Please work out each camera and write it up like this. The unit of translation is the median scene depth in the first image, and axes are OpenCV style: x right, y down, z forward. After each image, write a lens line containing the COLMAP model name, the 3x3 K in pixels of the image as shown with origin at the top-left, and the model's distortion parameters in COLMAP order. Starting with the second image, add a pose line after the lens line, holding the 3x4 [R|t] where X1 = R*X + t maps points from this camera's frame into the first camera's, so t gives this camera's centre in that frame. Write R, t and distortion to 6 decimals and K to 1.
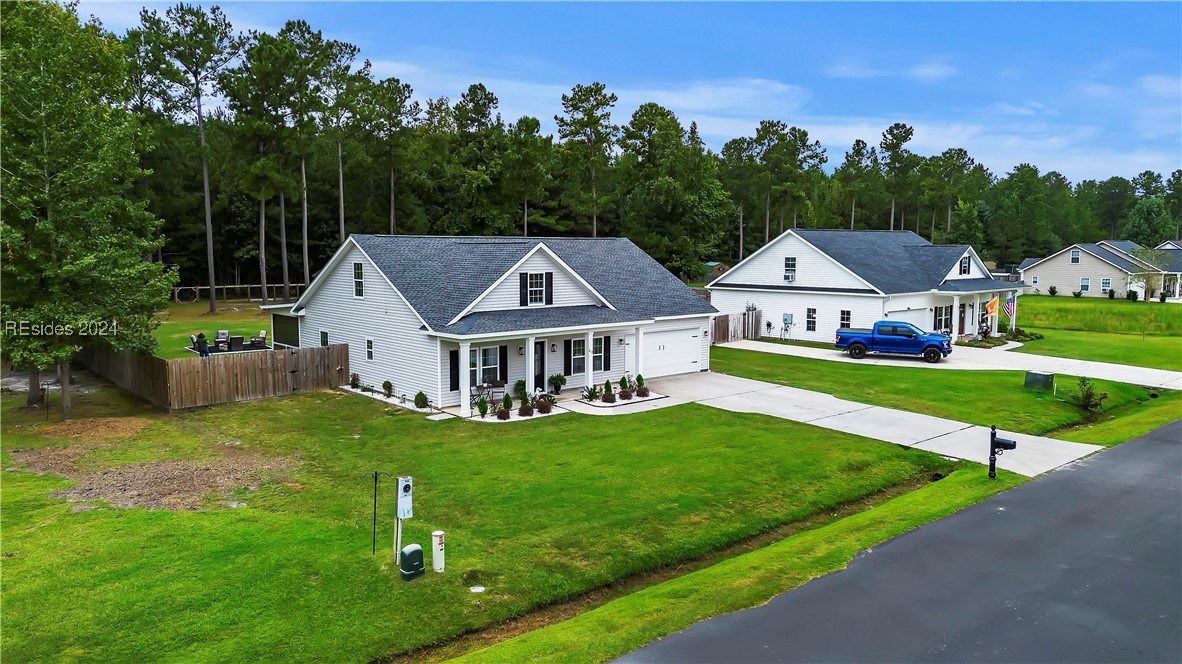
lens RADIAL K [[820.0, 0, 588.7], [0, 820.0, 329.7], [0, 0, 1]] dist [0.006951, -0.007776]
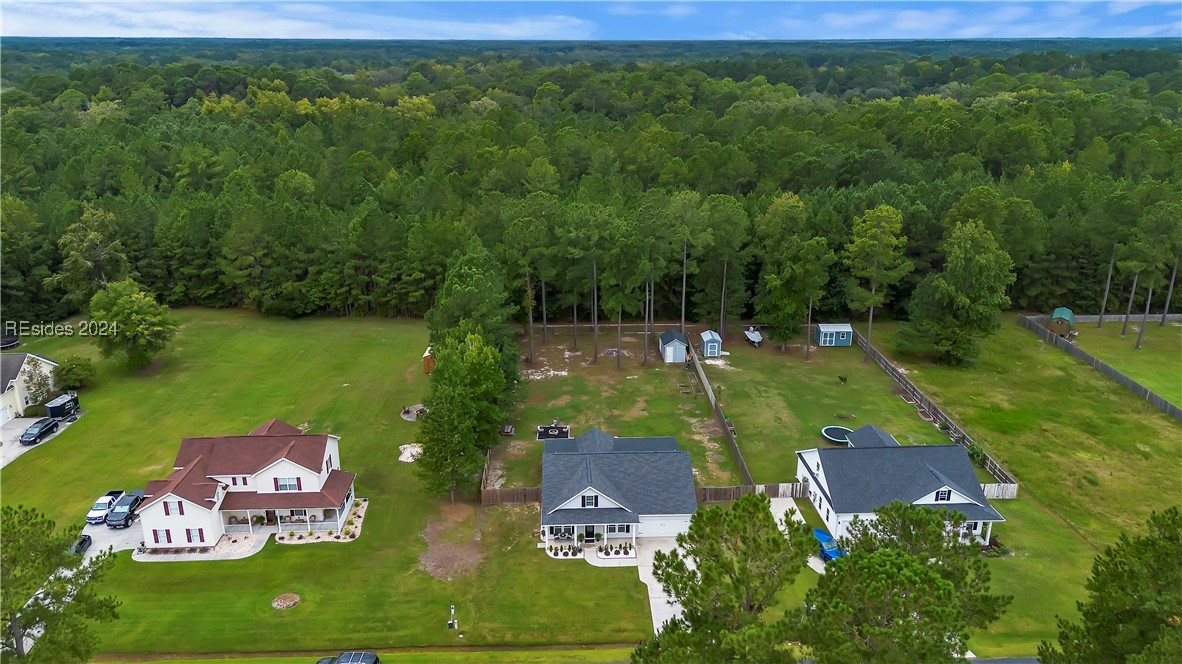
lens RADIAL K [[820.0, 0, 589.2], [0, 820.0, 332.5], [0, 0, 1]] dist [0.006951, -0.007776]
pose [[0.800306, 0.195337, -0.566880, 1.720506], [-0.073439, 0.970260, 0.230656, -1.548048], [0.595077, -0.142965, 0.790851, -1.223857]]
